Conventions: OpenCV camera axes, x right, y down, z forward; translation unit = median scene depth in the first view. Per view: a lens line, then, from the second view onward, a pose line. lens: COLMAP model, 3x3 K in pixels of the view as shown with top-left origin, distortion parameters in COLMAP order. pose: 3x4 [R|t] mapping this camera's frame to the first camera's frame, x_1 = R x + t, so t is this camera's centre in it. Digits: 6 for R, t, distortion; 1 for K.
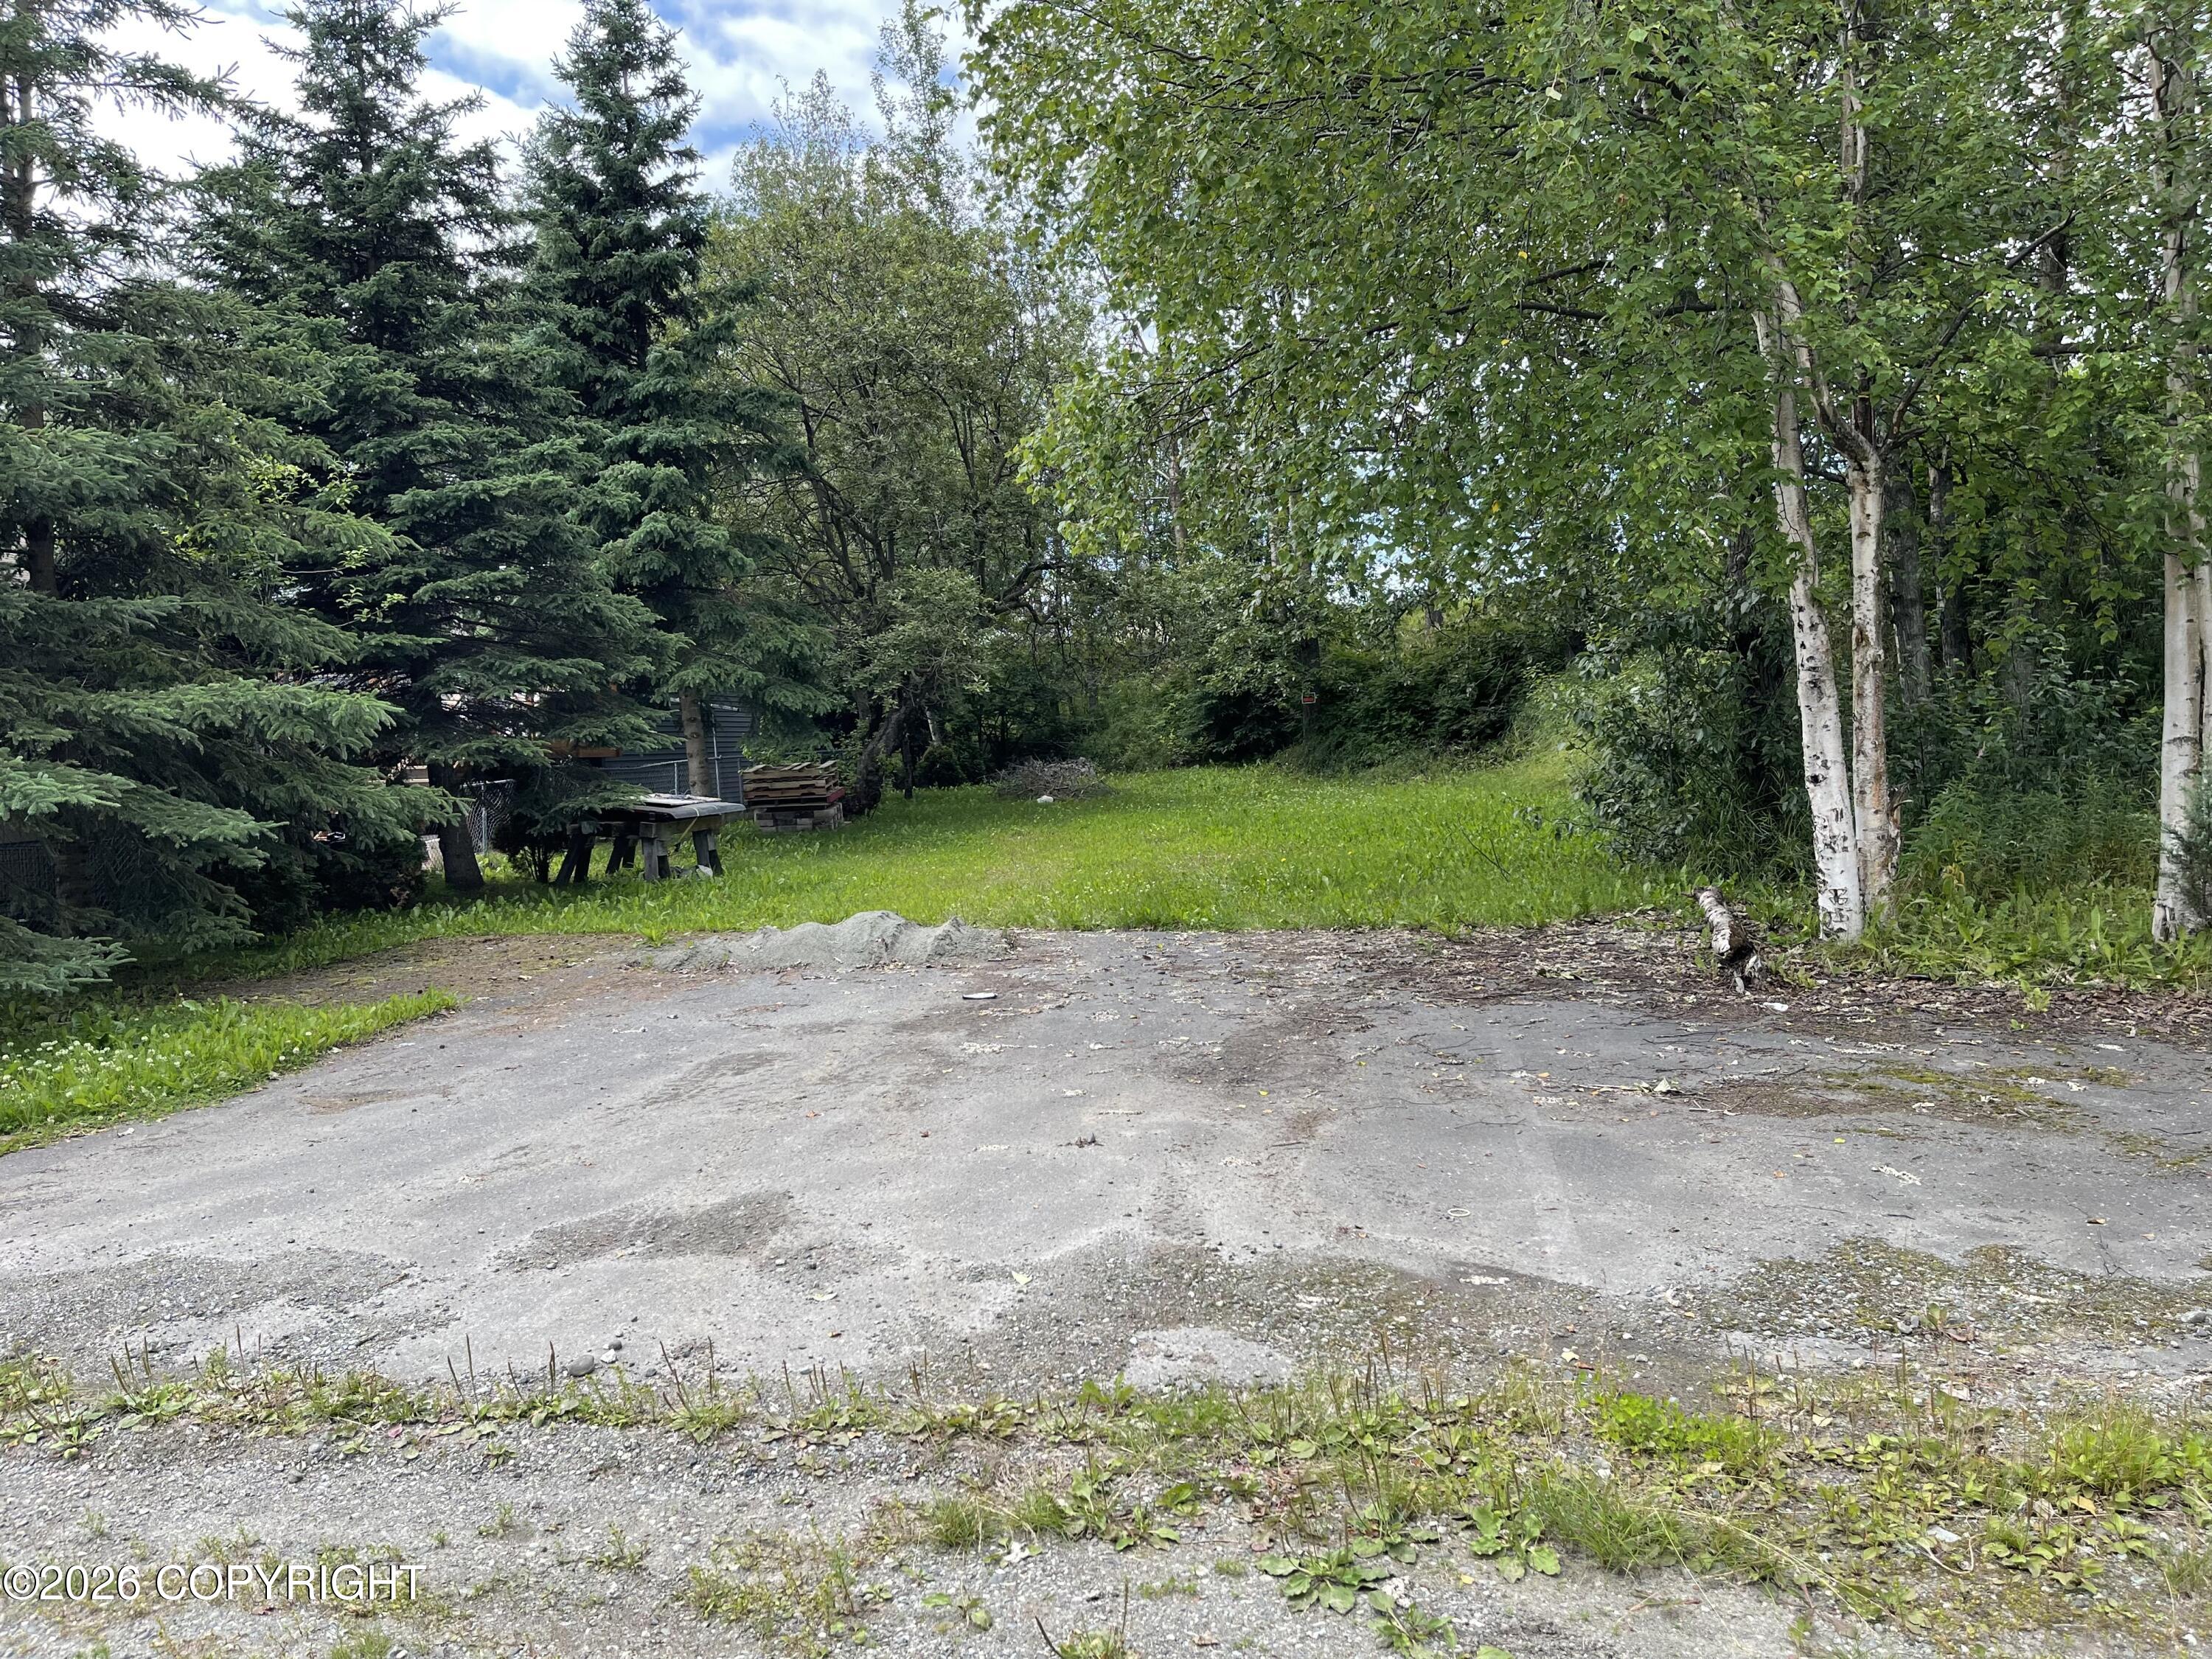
lens RADIAL K [[1661.5, 0, 1106.0], [0, 1661.5, 829.5], [0, 0, 1]] dist [0.072864, -0.085213]
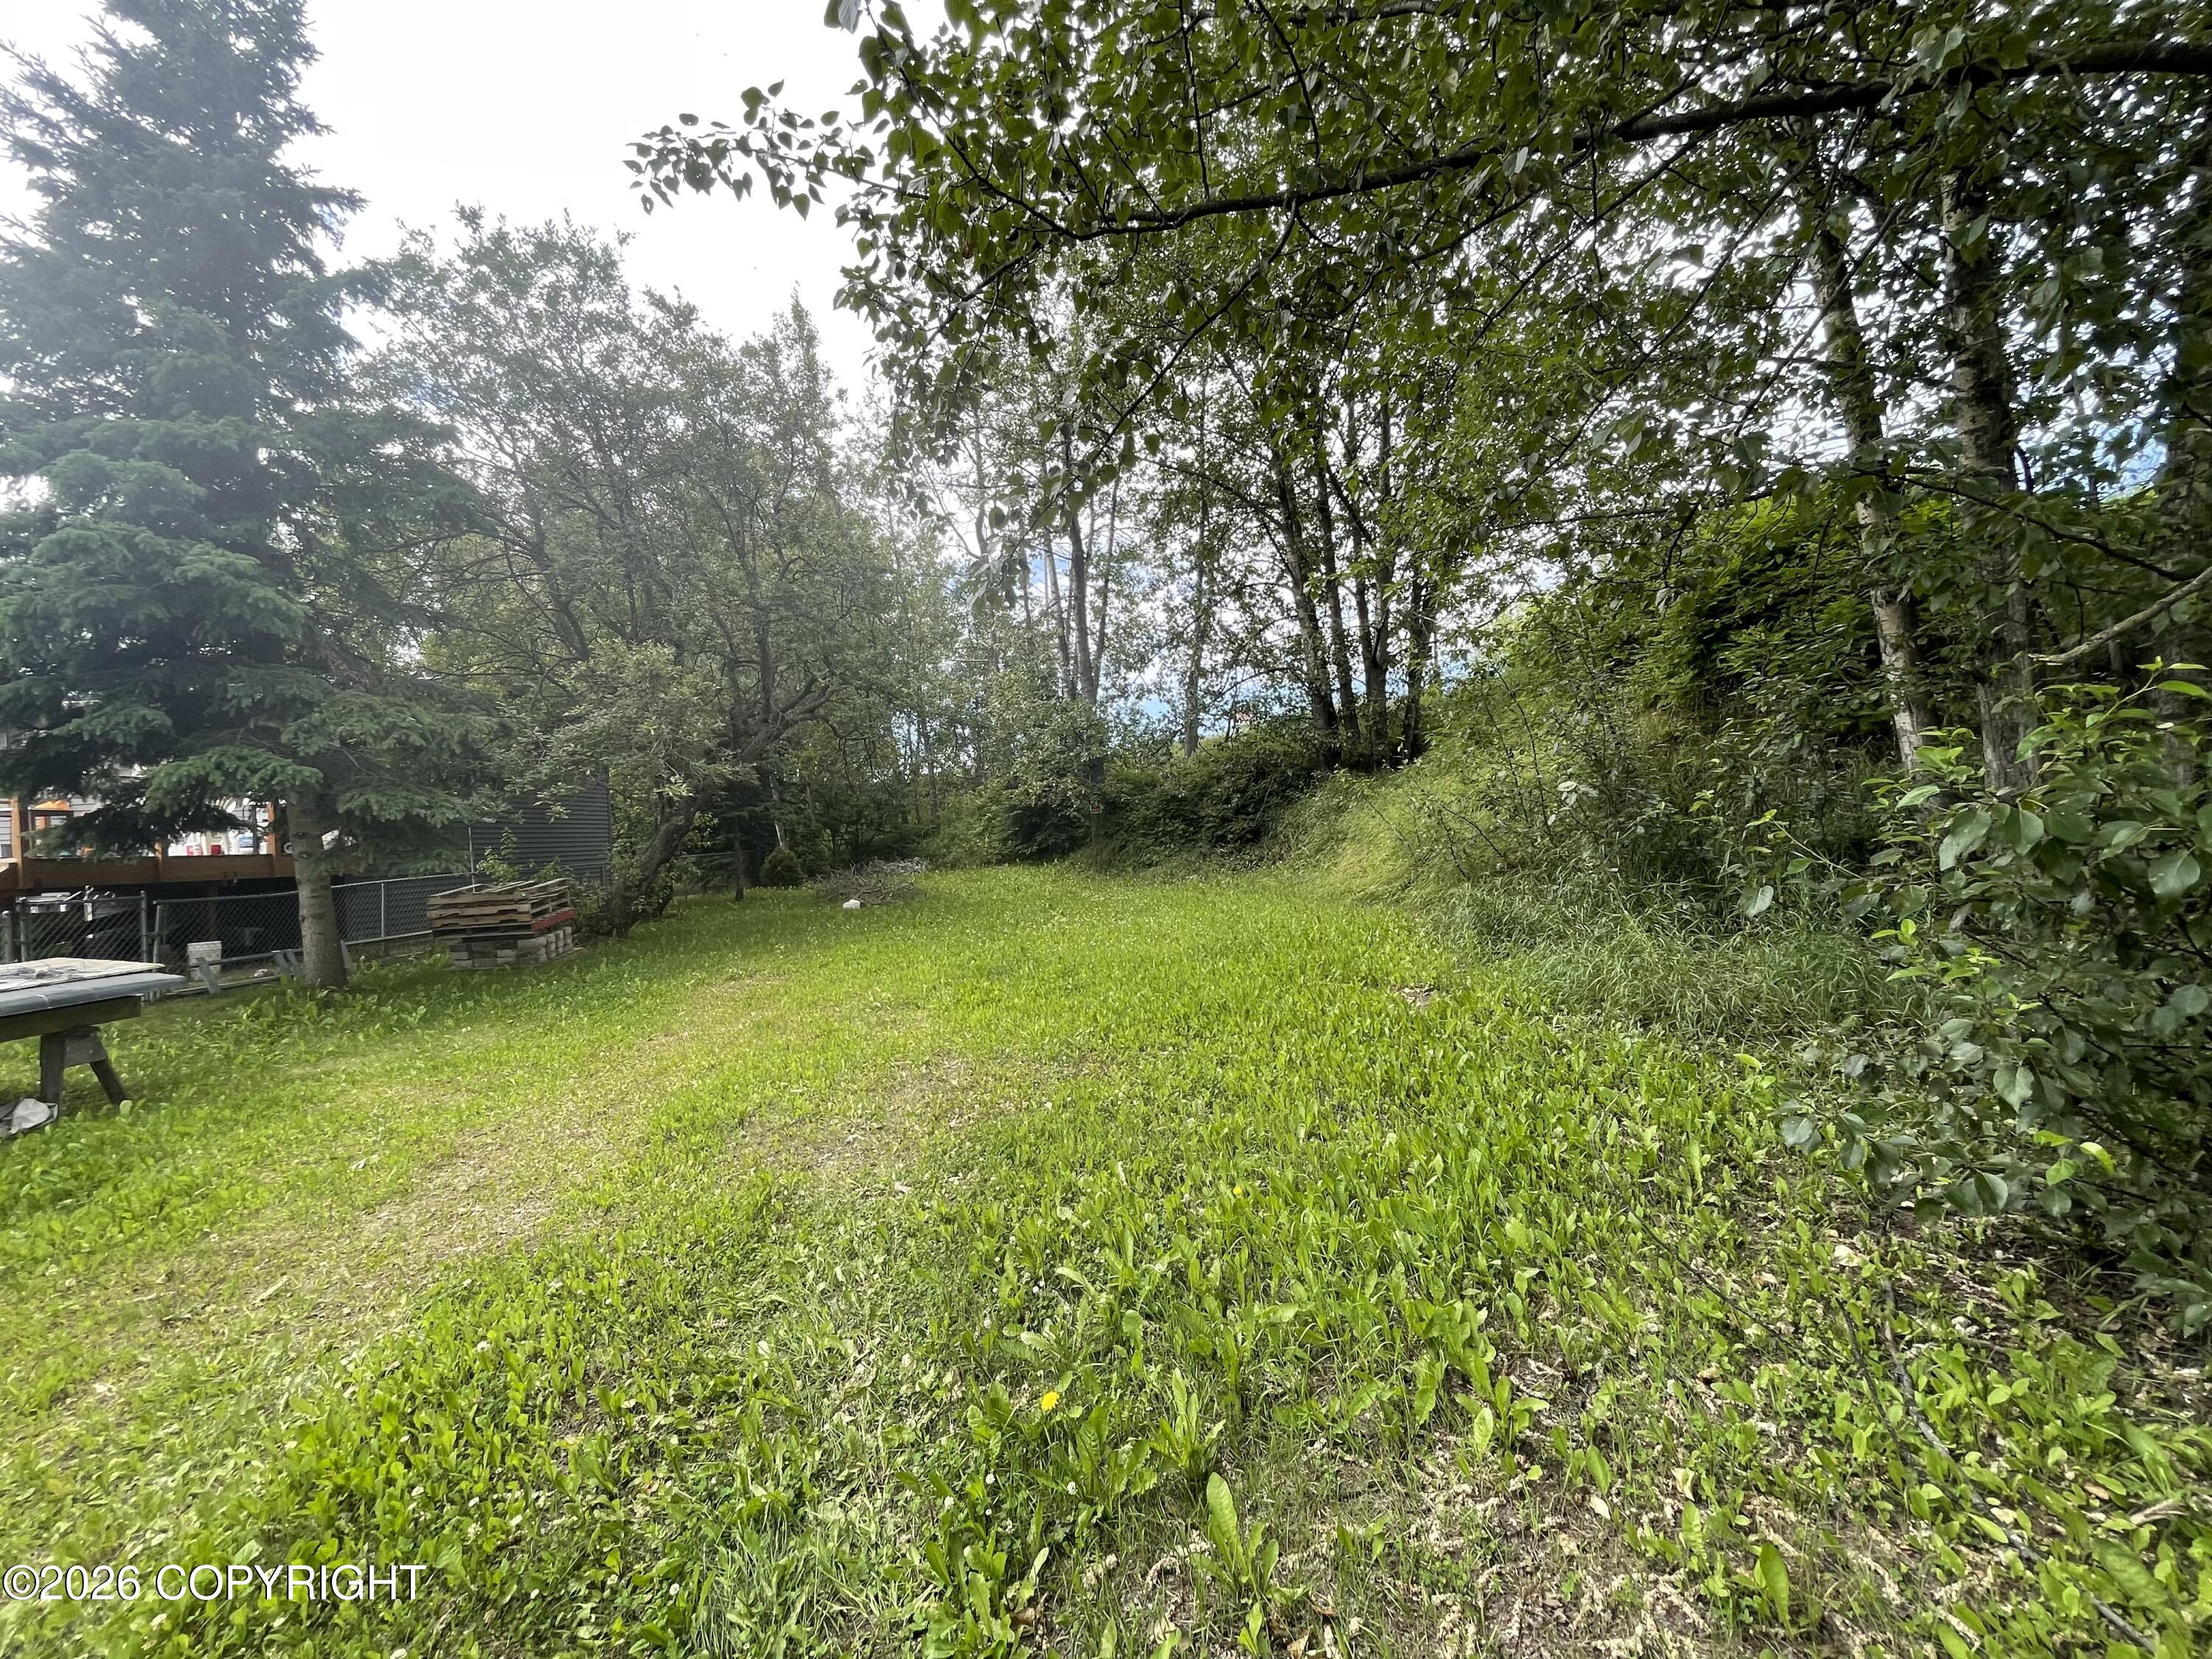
lens RADIAL K [[878.4, 0, 1101.8], [0, 878.4, 842.8], [0, 0, 1]] dist [-0.000720, -0.000061]
pose [[0.990831, -0.008247, 0.134852, 0.066938], [0.014372, 0.998906, -0.044509, -0.043743], [-0.134337, 0.046039, 0.989866, 0.625696]]
